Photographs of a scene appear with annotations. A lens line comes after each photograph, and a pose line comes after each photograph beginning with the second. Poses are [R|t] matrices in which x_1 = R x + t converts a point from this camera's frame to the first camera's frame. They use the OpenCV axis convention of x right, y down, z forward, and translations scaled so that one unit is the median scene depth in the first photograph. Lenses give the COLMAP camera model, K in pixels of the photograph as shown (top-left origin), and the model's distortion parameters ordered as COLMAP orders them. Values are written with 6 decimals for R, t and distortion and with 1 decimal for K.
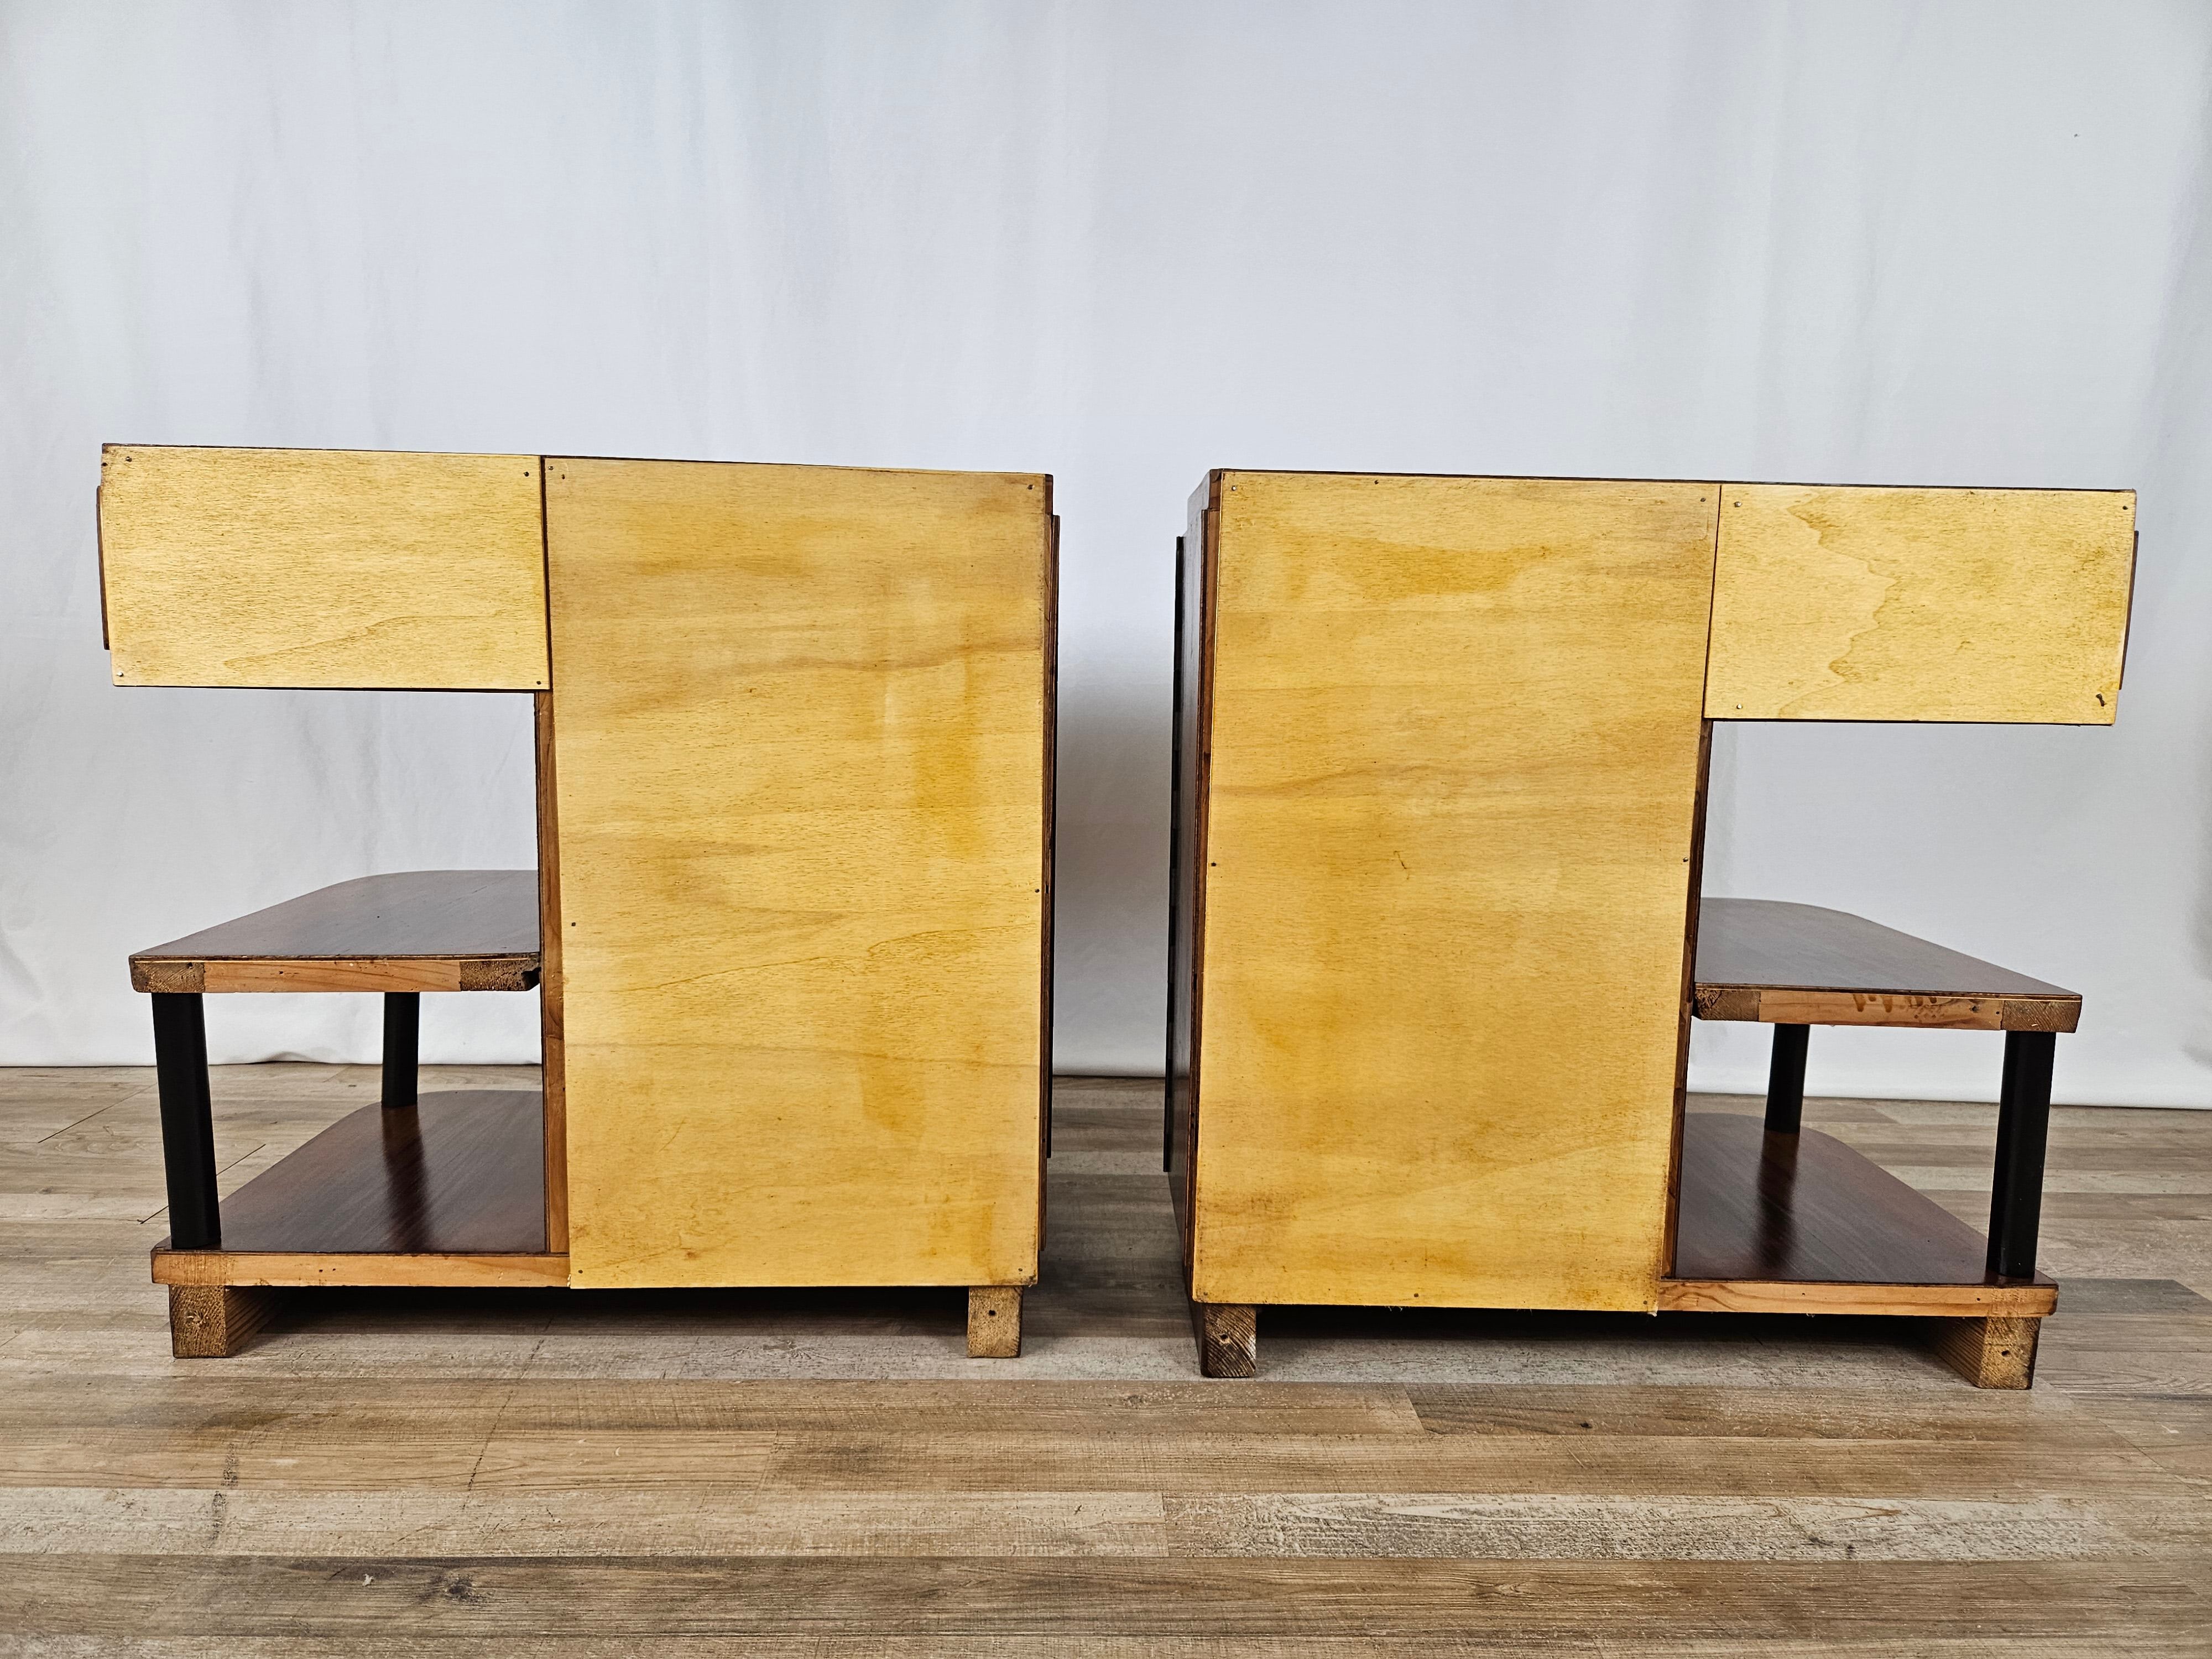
lens RADIAL K [[1496.7, 0, 1104.3], [0, 1496.7, 840.3], [0, 0, 1]] dist [0.056301, -0.053224]
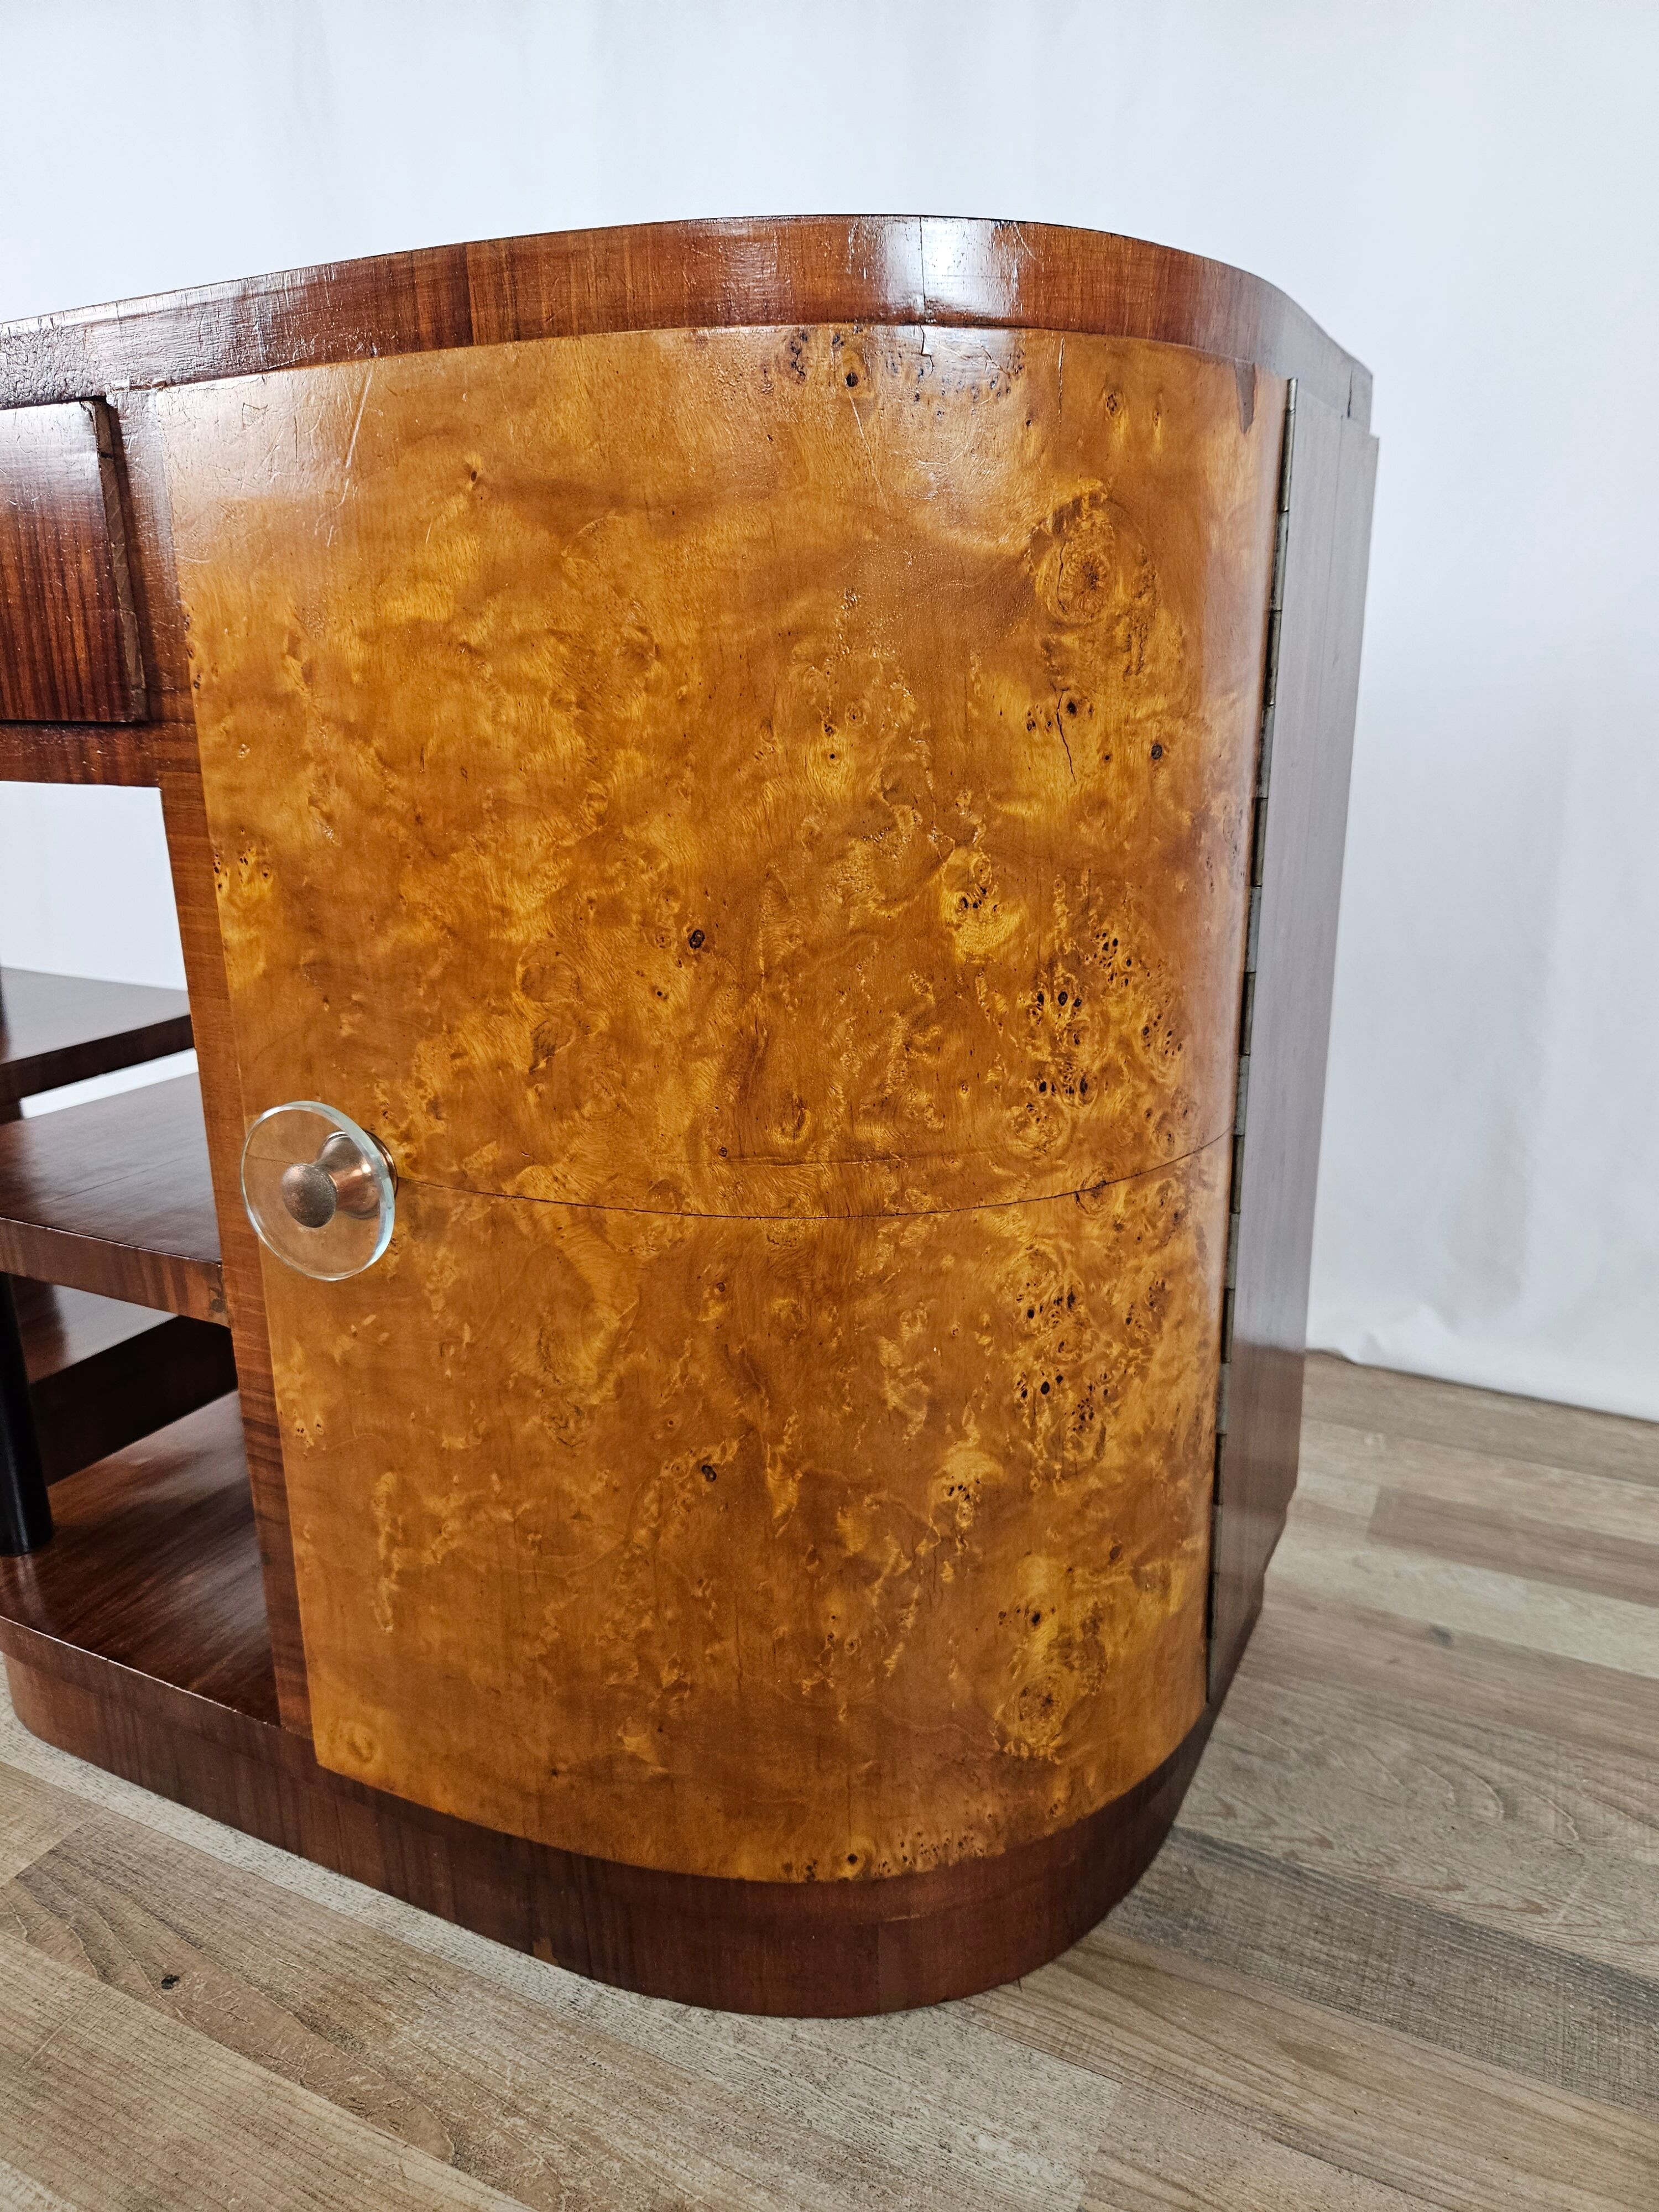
lens RADIAL K [[1516.5, 0, 844.2], [0, 1516.5, 1091.7], [0, 0, 1]] dist [0.047824, -0.054738]
pose [[0.879168, 0.088238, -0.468272, 0.901595], [-0.017487, 0.988018, 0.153345, -0.072519], [0.476192, -0.126627, 0.870176, 0.708878]]
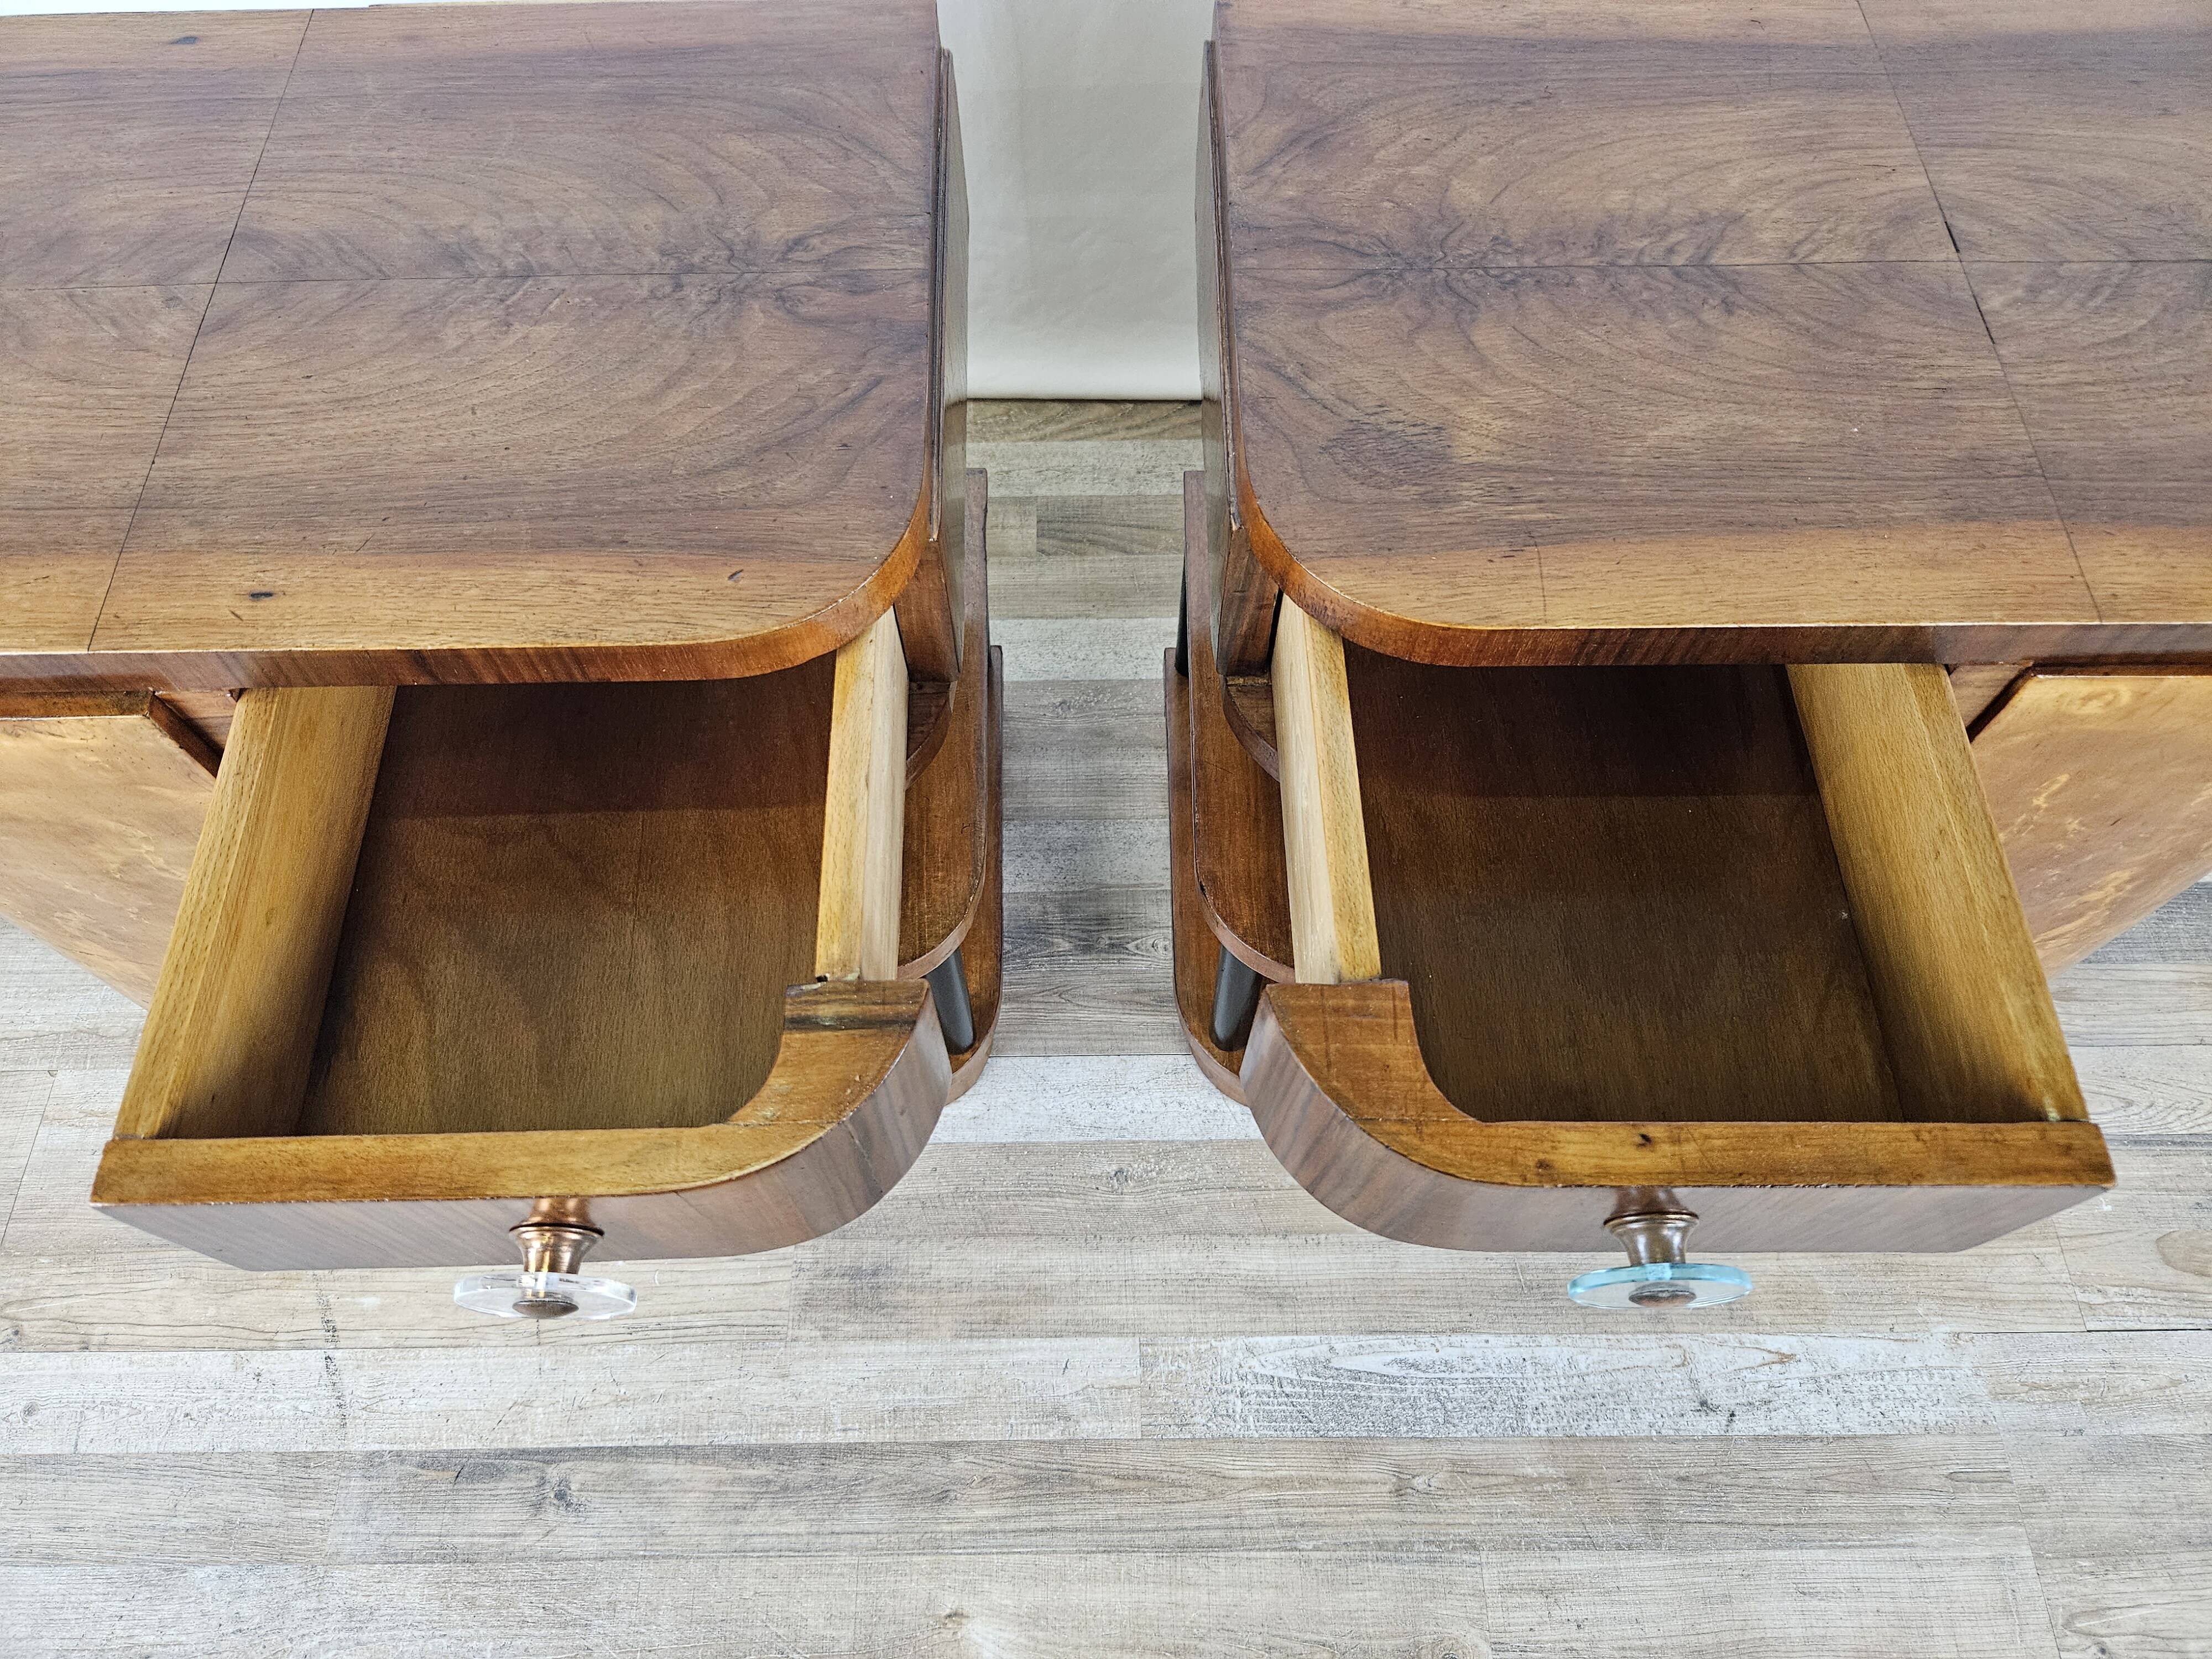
lens RADIAL K [[1496.7, 0, 1087.0], [0, 1496.7, 832.2], [0, 0, 1]] dist [0.056301, -0.053224]
pose [[0.999238, 0.003173, -0.038907, 0.041975], [0.029958, 0.576664, 0.816432, -0.723909], [0.025027, -0.816975, 0.576130, 0.663233]]
